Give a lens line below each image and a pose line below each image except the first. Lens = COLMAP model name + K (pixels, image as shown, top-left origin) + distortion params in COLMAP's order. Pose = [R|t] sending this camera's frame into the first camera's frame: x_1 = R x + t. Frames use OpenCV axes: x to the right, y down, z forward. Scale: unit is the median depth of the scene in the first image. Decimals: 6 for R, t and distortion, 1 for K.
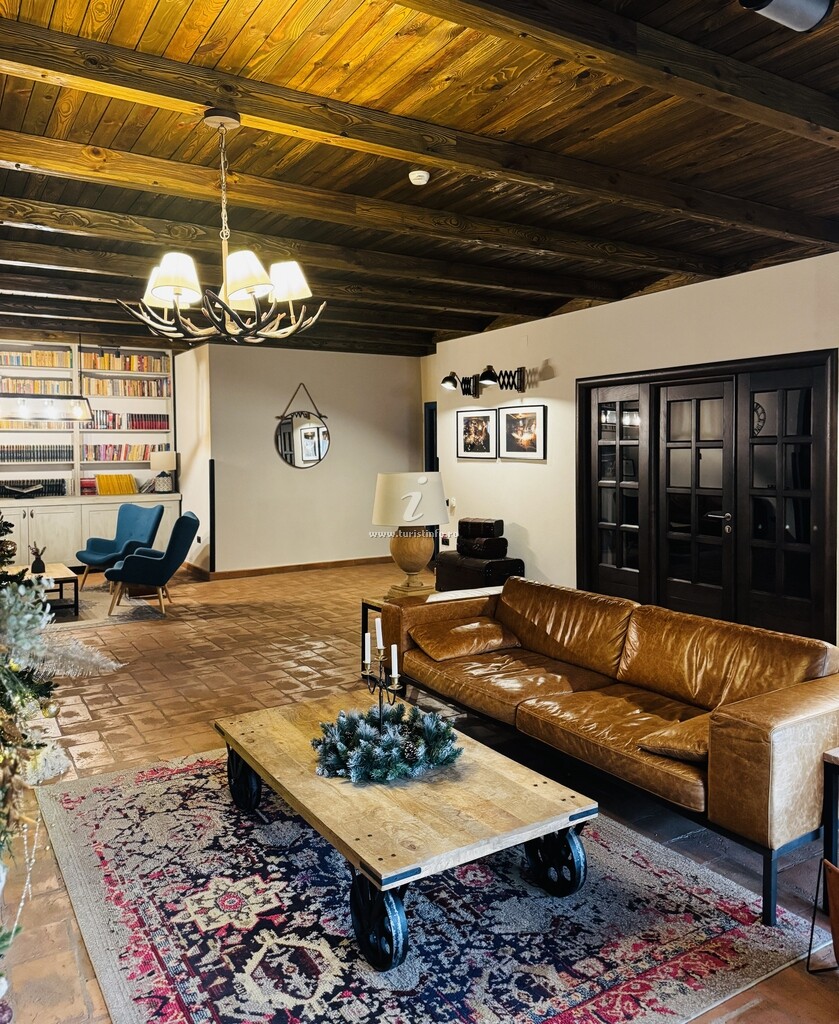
lens RADIAL K [[784.8, 0, 418.5], [0, 784.8, 472.7], [0, 0, 1]] dist [0.079763, -0.091104]
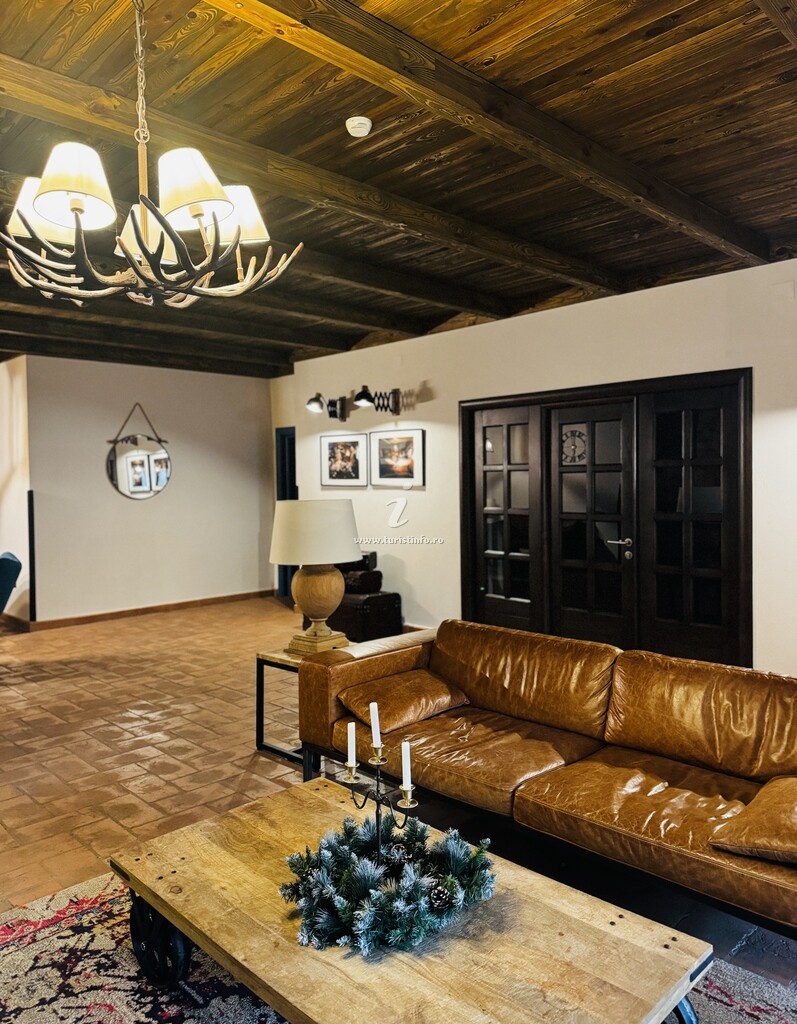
lens RADIAL K [[756.8, 0, 398.4], [0, 756.8, 498.8], [0, 0, 1]] dist [0.007658, 0.004198]
pose [[0.974906, -0.011908, 0.222297, -0.127578], [0.013565, 0.999890, -0.005928, 0.005134], [-0.222203, 0.008795, 0.974961, 0.241234]]
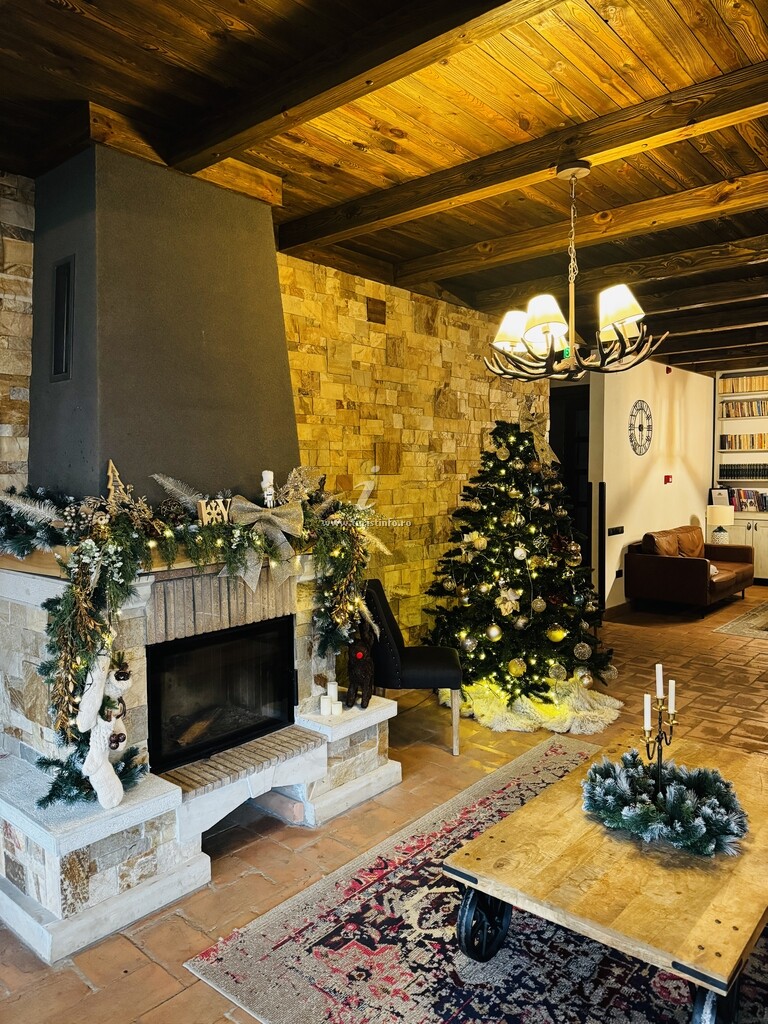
lens RADIAL K [[733.3, 0, 384.0], [0, 733.3, 512.0], [0, 0, 1]] dist [0.002908, 0.000259]
pose [[0.303107, 0.059849, -0.951075, 0.459592], [-0.024745, 0.998184, 0.054927, -0.018629], [0.952635, 0.006886, 0.304037, 0.317172]]
